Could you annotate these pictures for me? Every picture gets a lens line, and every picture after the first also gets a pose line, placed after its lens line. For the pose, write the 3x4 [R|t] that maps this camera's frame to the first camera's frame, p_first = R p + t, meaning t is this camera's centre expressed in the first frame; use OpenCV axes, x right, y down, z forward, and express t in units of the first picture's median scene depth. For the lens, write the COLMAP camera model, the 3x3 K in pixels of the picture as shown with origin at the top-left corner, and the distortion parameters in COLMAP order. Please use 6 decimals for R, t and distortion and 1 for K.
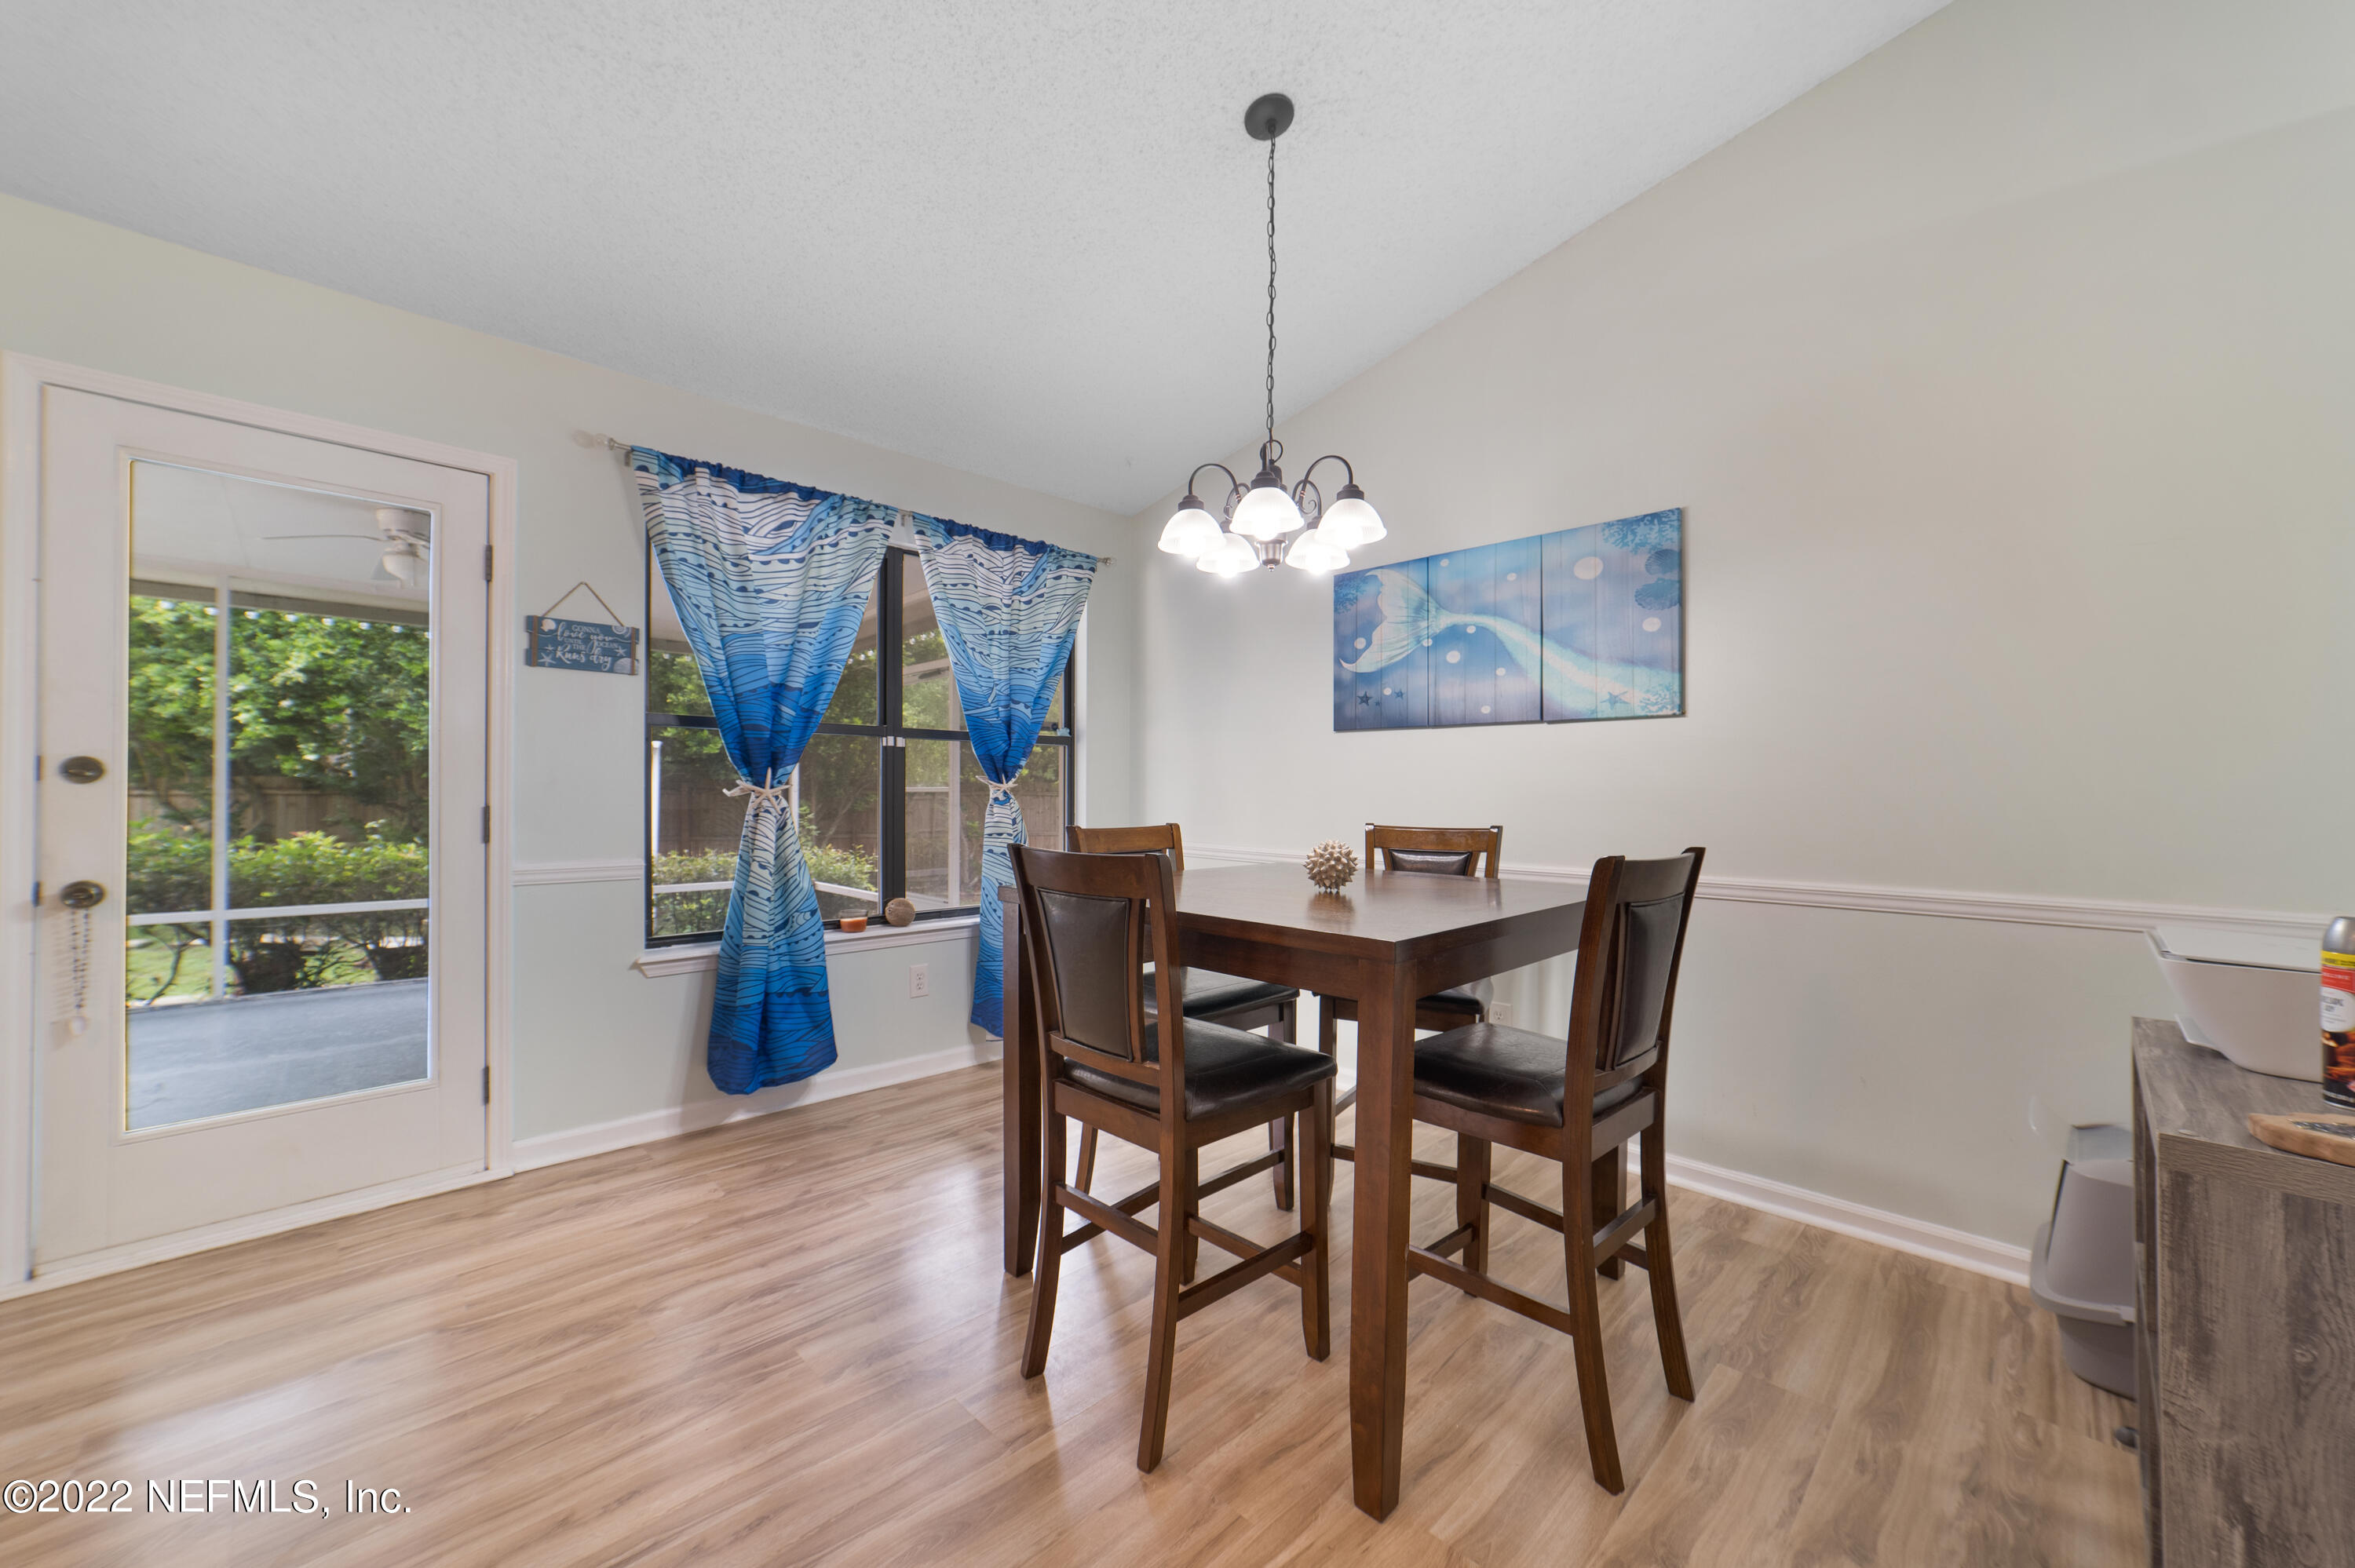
lens RADIAL K [[896.7, 0, 1171.9], [0, 896.7, 795.8], [0, 0, 1]] dist [-0.042251, 0.016573]
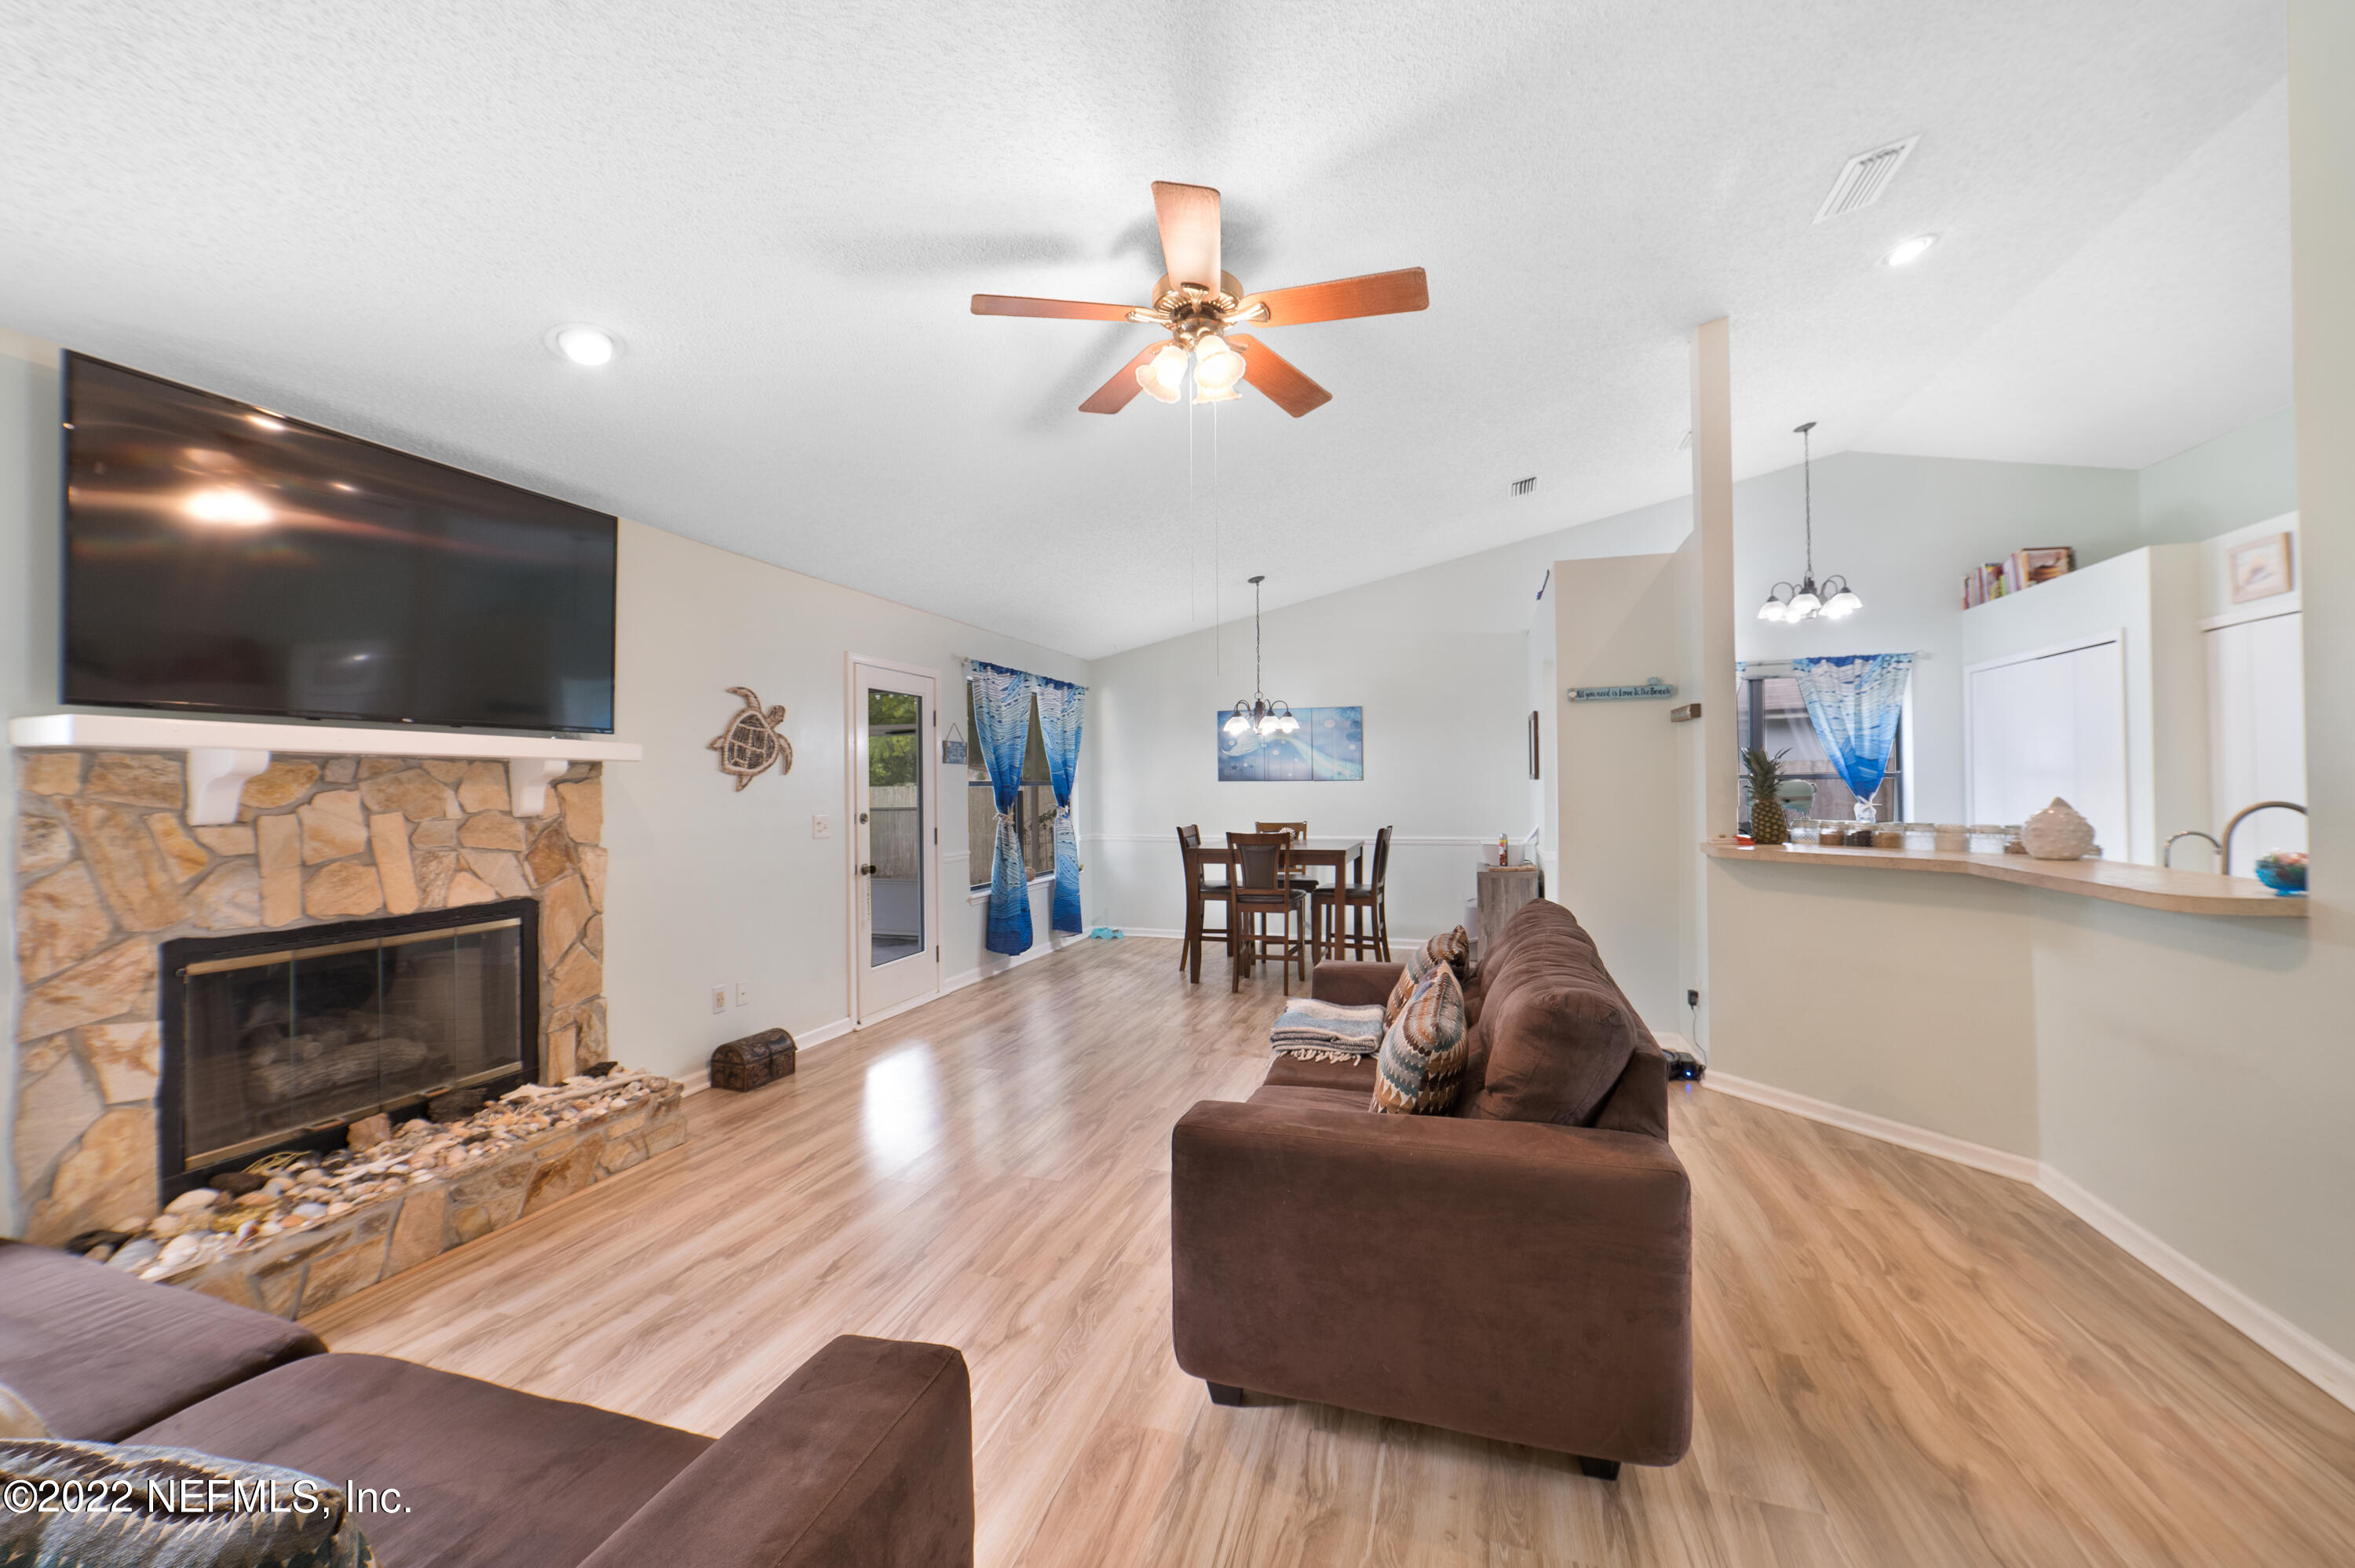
lens RADIAL K [[911.8, 0, 1176.9], [0, 911.8, 778.1], [0, 0, 1]] dist [-0.028230, 0.012412]
pose [[0.886462, -0.011863, 0.462649, -1.108449], [0.016616, 0.999843, -0.006200, -0.075394], [-0.462503, 0.013184, 0.886520, -1.118822]]
